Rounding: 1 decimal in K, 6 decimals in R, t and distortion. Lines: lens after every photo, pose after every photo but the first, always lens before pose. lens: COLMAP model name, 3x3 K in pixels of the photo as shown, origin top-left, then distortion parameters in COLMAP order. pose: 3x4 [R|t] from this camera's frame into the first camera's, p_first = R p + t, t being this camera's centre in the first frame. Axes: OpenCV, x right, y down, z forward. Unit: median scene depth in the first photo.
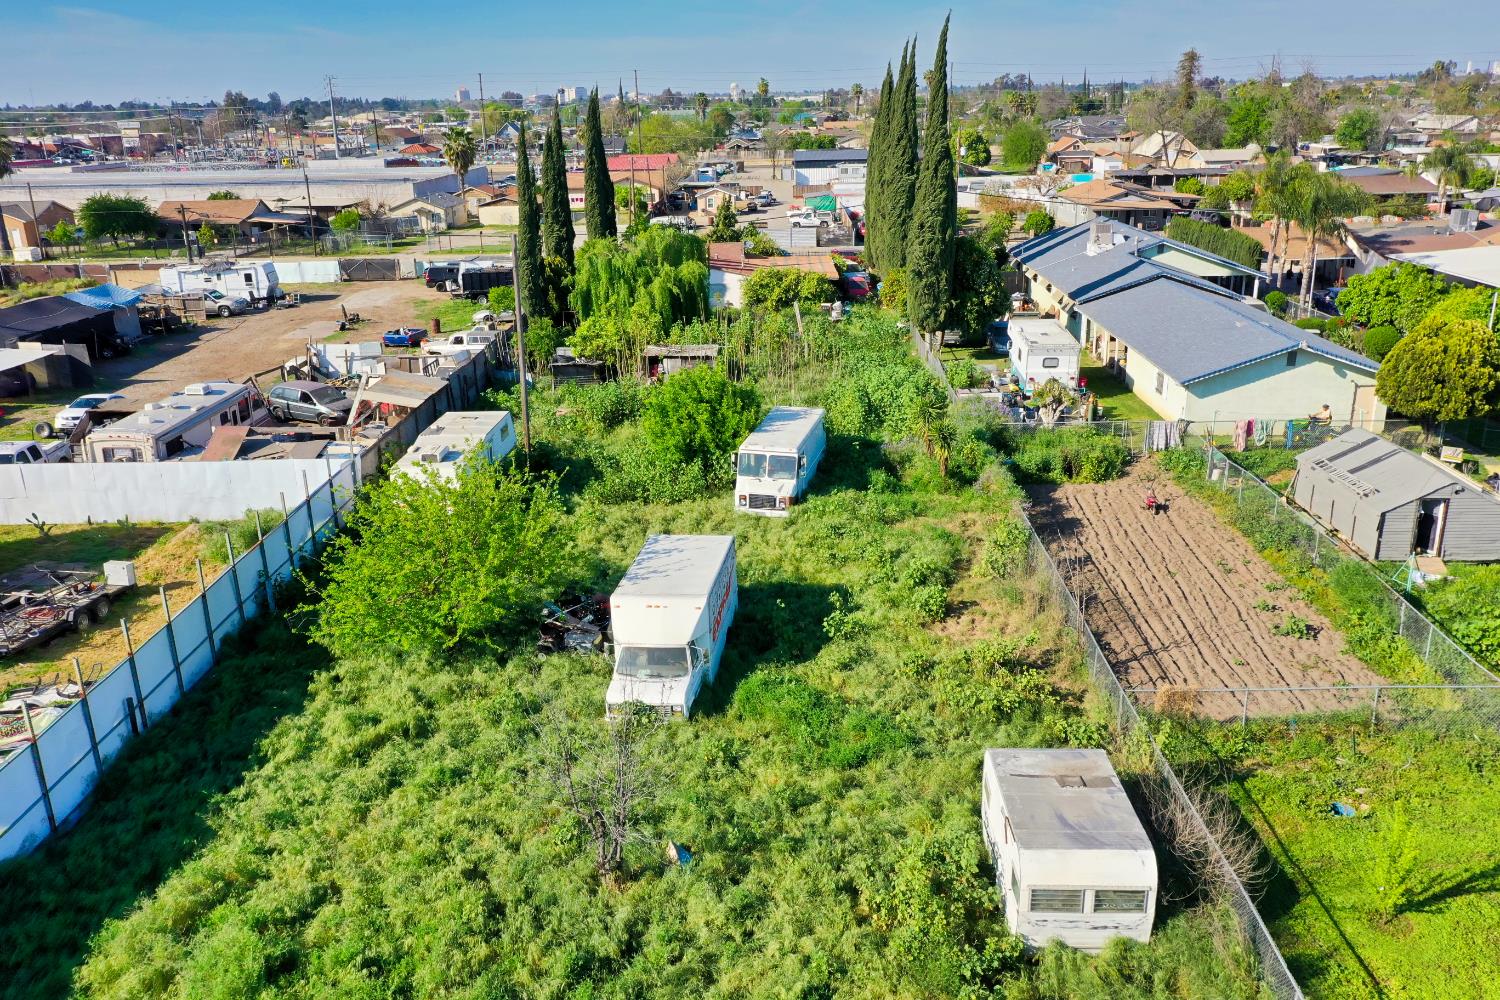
lens RADIAL K [[1191.1, 0, 747.1], [0, 1191.1, 499.0], [0, 0, 1]] dist [0.007730, 0.007555]
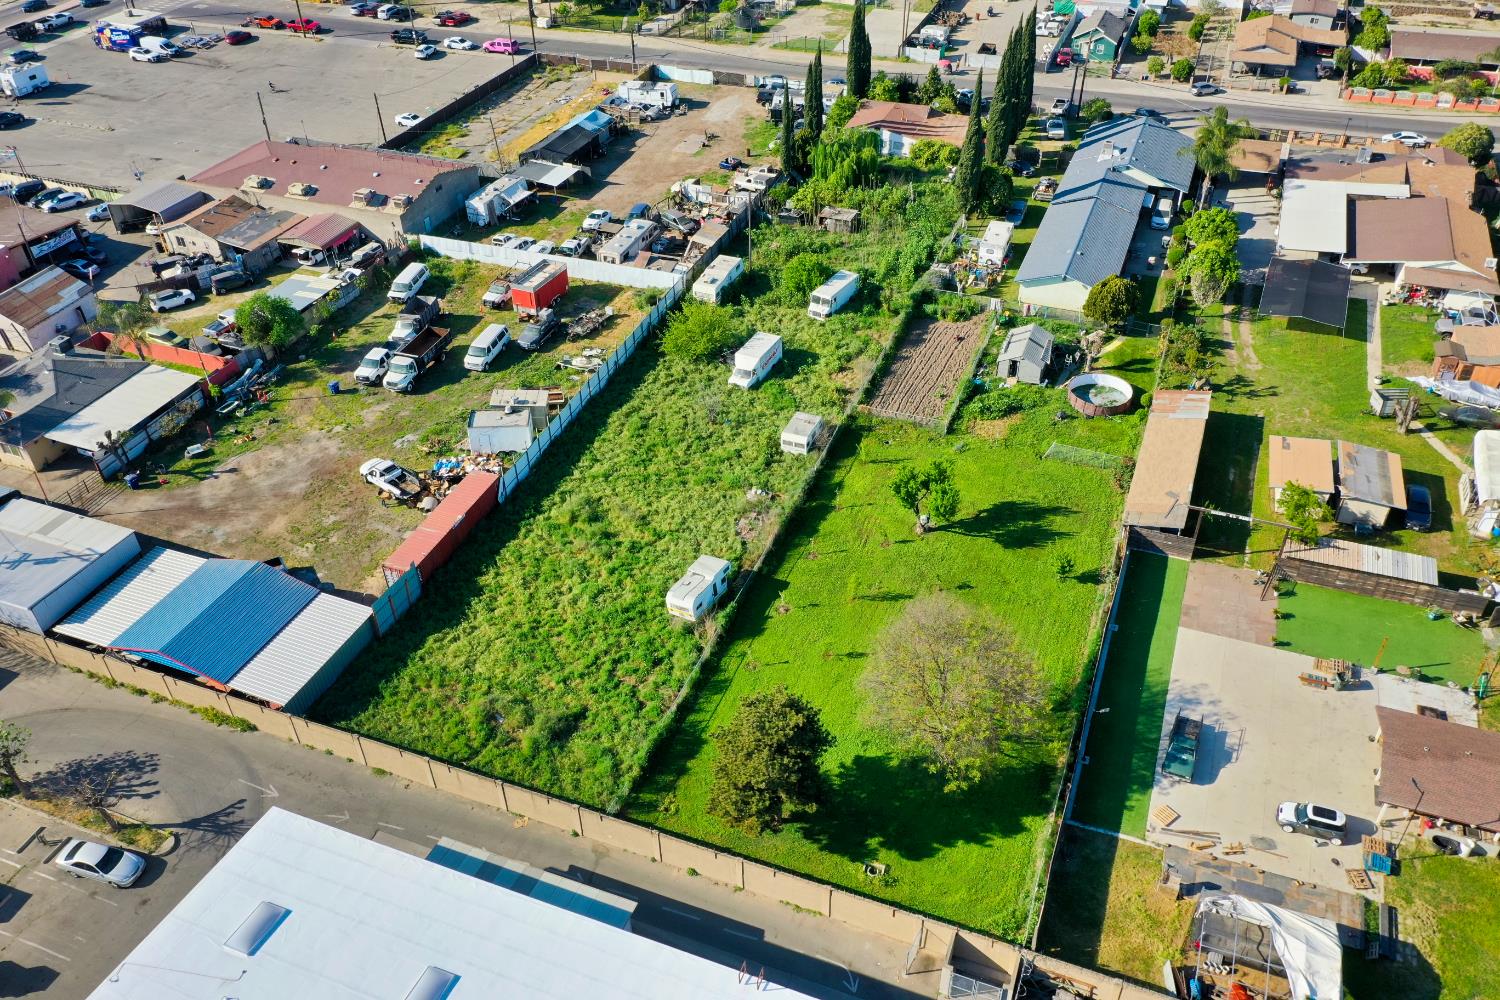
lens RADIAL K [[1192.1, 0, 743.3], [0, 1192.1, 495.3], [0, 0, 1]] dist [0.008755, 0.009677]
pose [[0.939635, 0.205382, -0.273687, 0.466444], [-0.104586, 0.933942, 0.341782, -0.356664], [0.325803, -0.292526, 0.899044, -1.124716]]
